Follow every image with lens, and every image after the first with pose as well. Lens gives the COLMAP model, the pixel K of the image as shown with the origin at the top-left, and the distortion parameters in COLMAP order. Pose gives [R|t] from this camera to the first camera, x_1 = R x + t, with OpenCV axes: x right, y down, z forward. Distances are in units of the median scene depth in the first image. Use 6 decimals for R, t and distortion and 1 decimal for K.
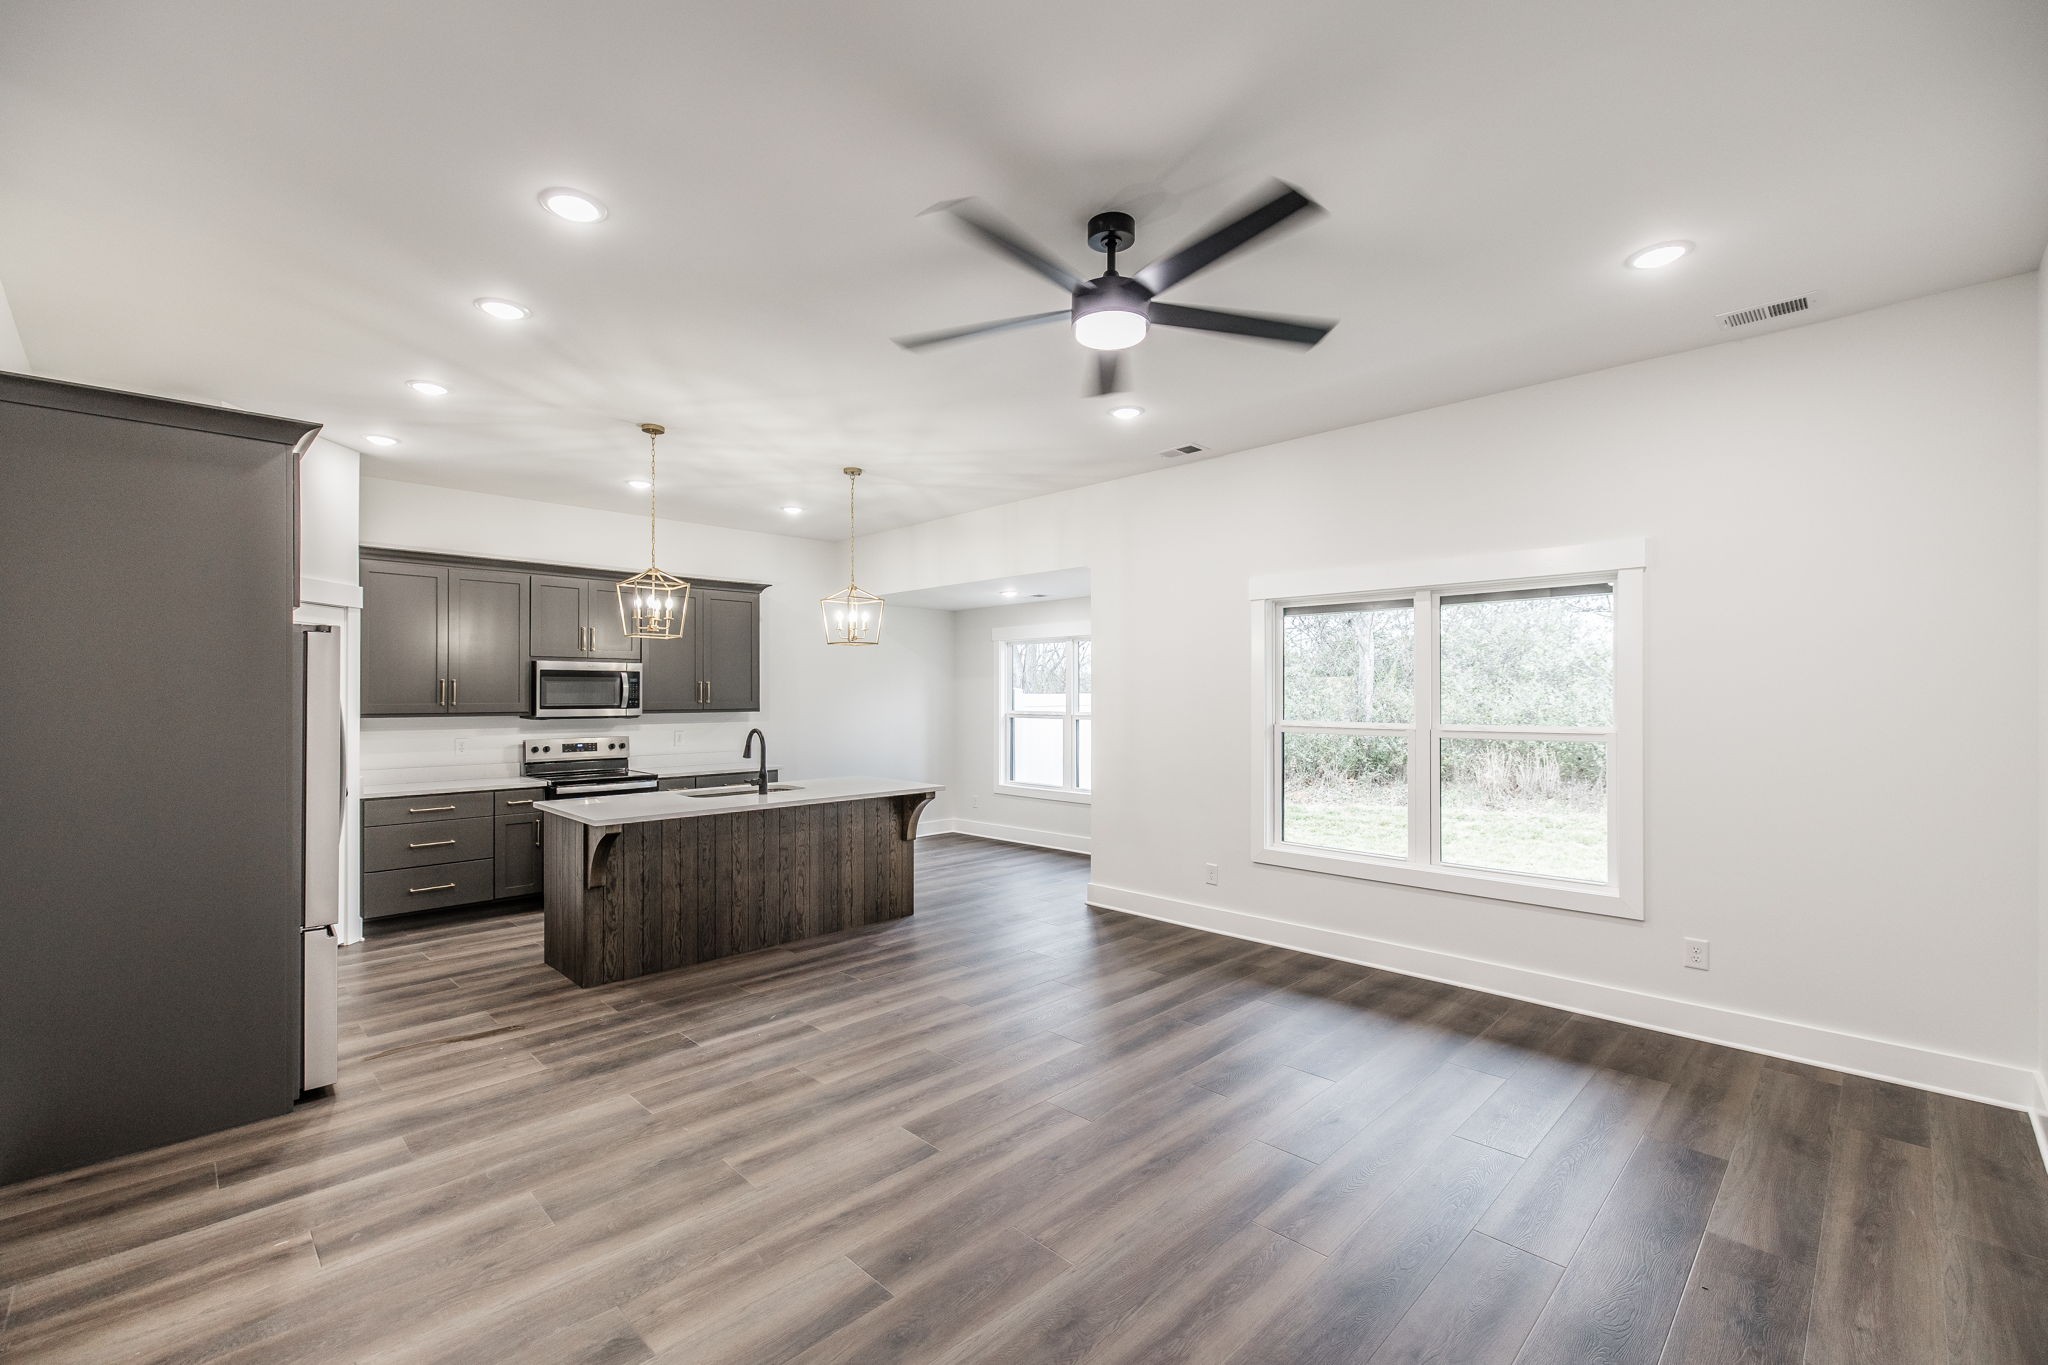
lens RADIAL K [[859.9, 0, 1008.9], [0, 859.9, 694.0], [0, 0, 1]] dist [-0.000978, -0.001213]
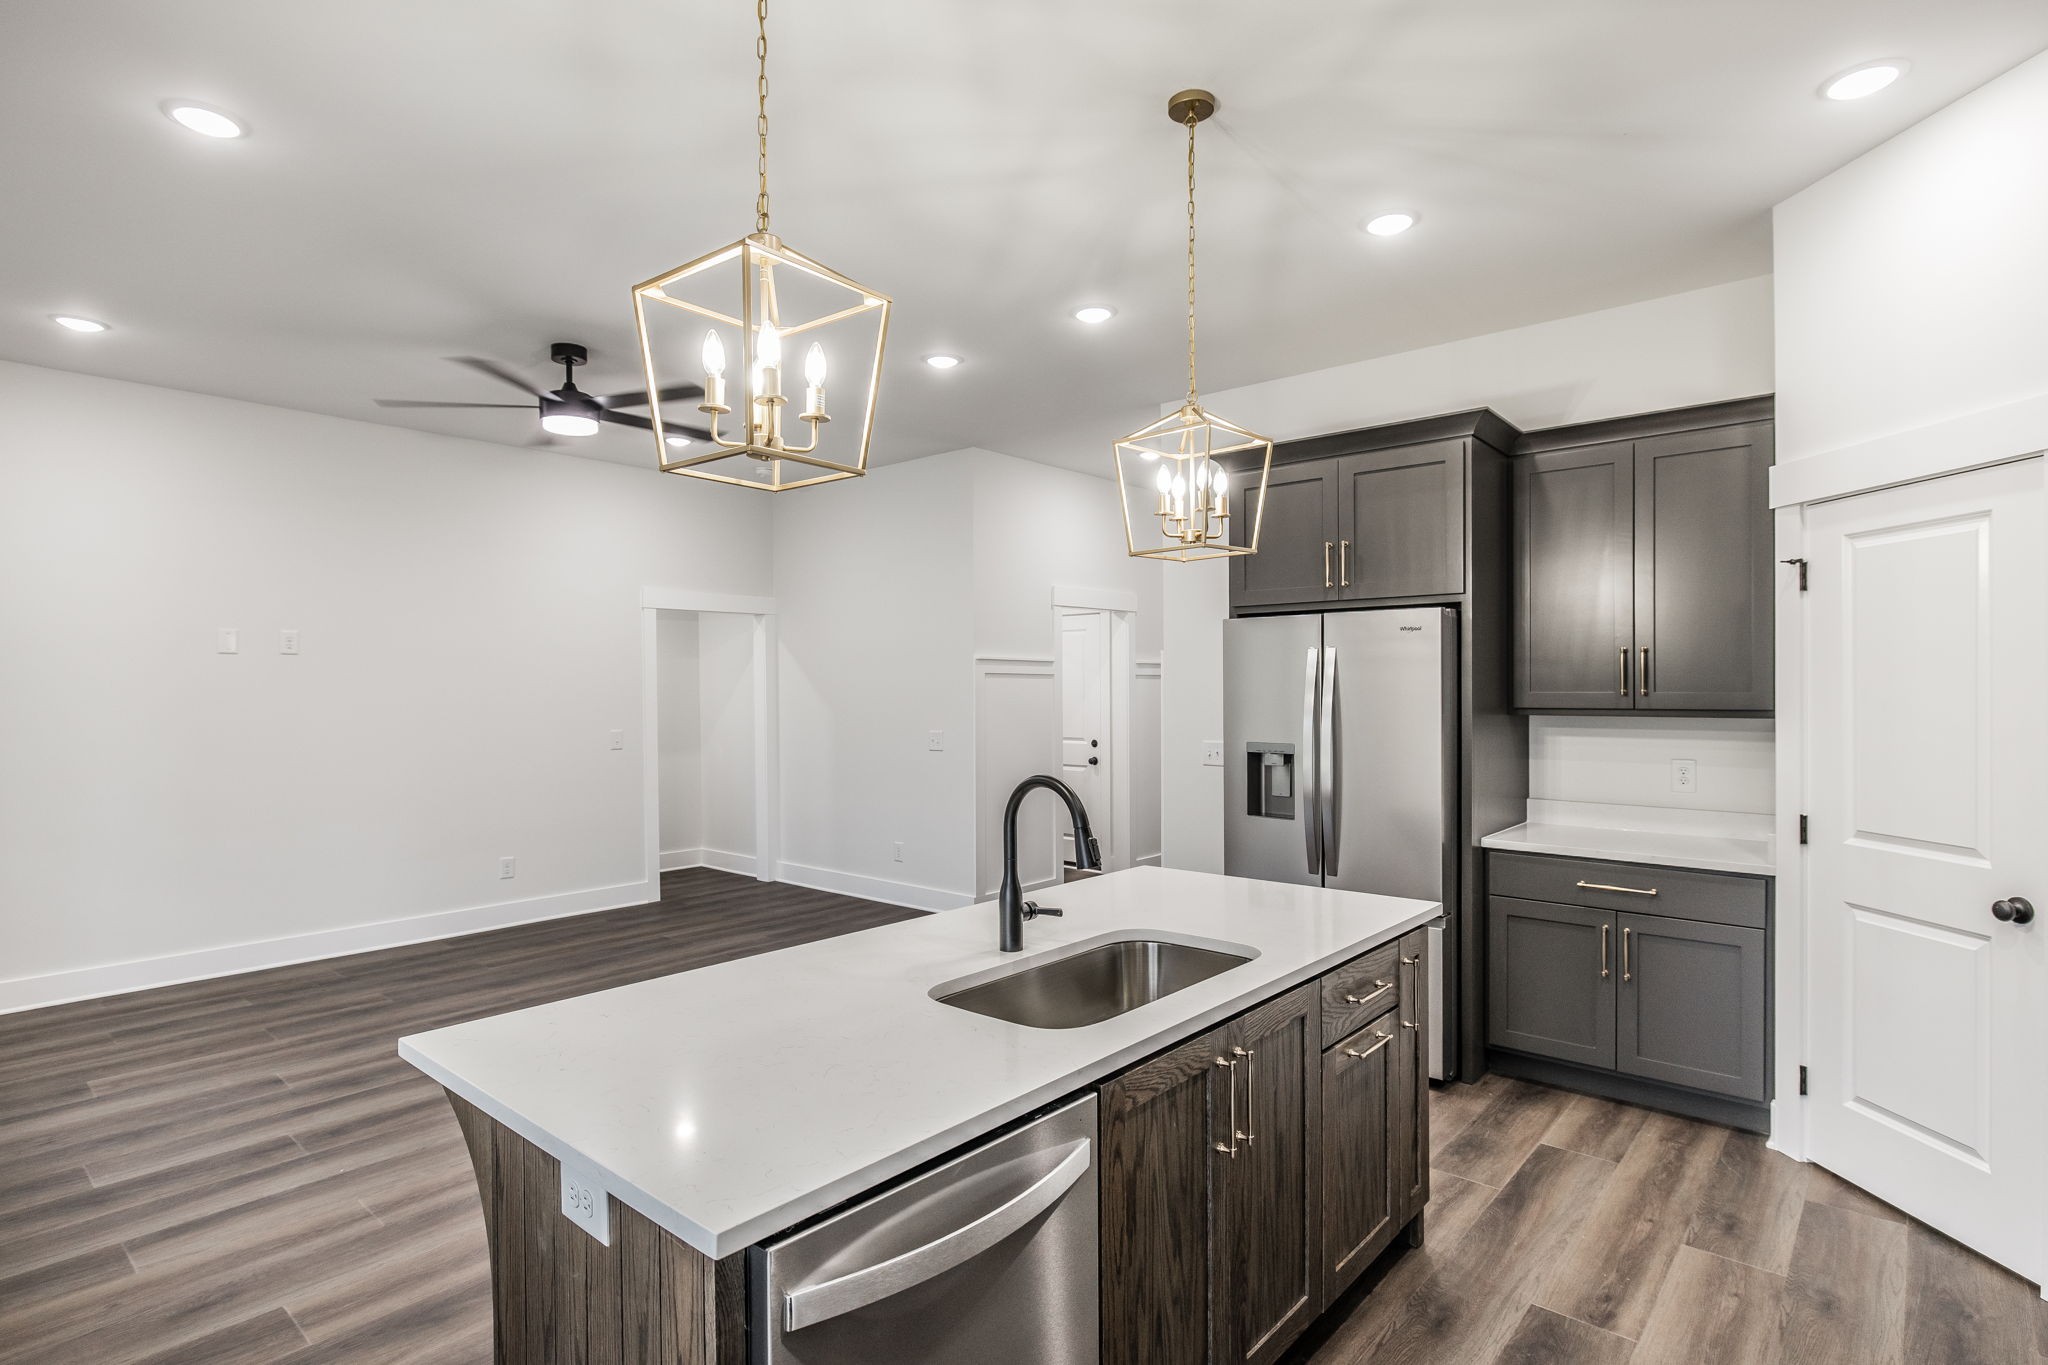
lens RADIAL K [[1033.4, 0, 1017.5], [0, 1033.4, 697.2], [0, 0, 1]] dist [-0.005836, -0.000512]
pose [[-0.997486, 0.008257, -0.070382, -0.257786], [0.007644, 0.999930, 0.008976, 0.004279], [0.070452, 0.008416, -0.997480, 1.434879]]
